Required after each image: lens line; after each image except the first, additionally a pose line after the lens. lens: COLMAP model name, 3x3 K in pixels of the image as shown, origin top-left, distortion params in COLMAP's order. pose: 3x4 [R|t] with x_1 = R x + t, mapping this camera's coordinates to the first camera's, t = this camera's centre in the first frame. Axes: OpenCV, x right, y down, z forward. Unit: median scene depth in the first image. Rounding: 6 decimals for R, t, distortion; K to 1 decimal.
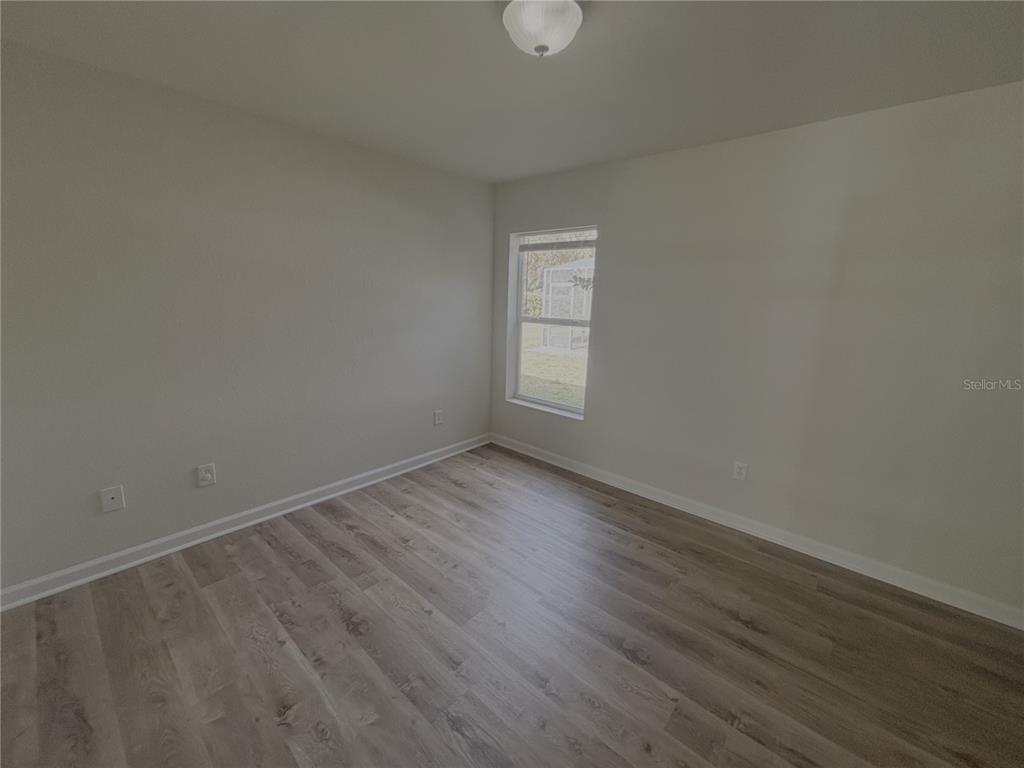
lens RADIAL K [[412.7, 0, 511.1], [0, 412.7, 381.1], [0, 0, 1]] dist [-0.001770, -0.000565]
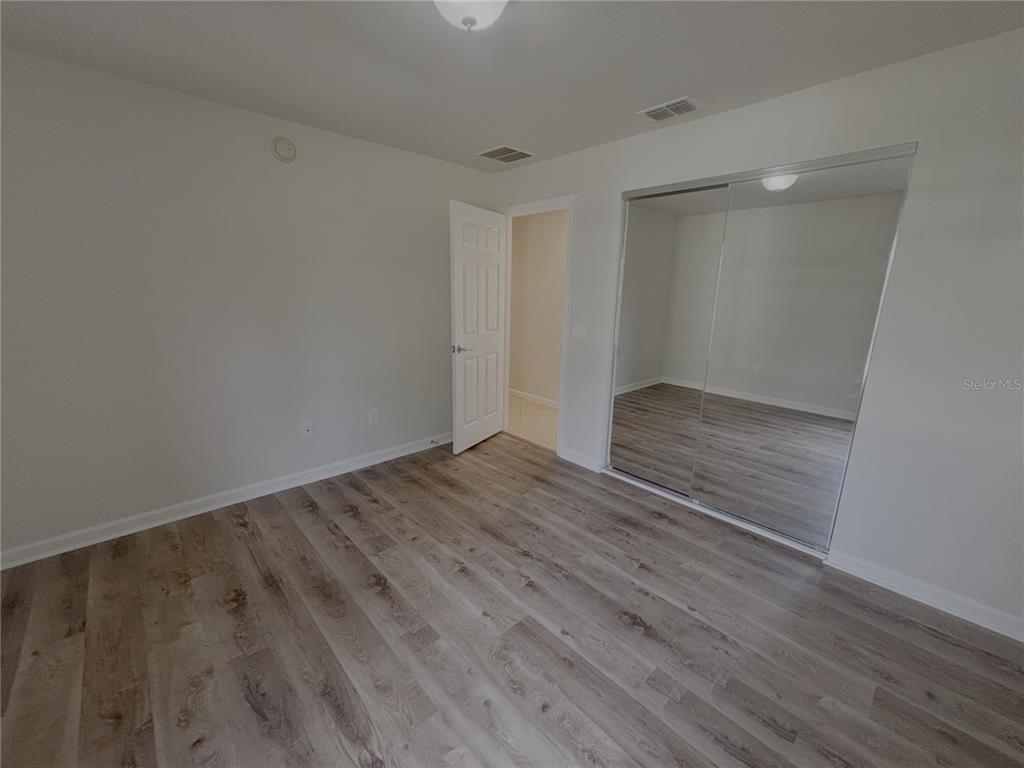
lens RADIAL K [[412.7, 0, 511.1], [0, 412.7, 381.1], [0, 0, 1]] dist [-0.001770, -0.000565]
pose [[-0.994124, -0.066920, 0.085088, -0.127582], [-0.024751, 0.905718, 0.423157, -0.331594], [-0.105383, 0.418564, -0.902052, 1.661494]]
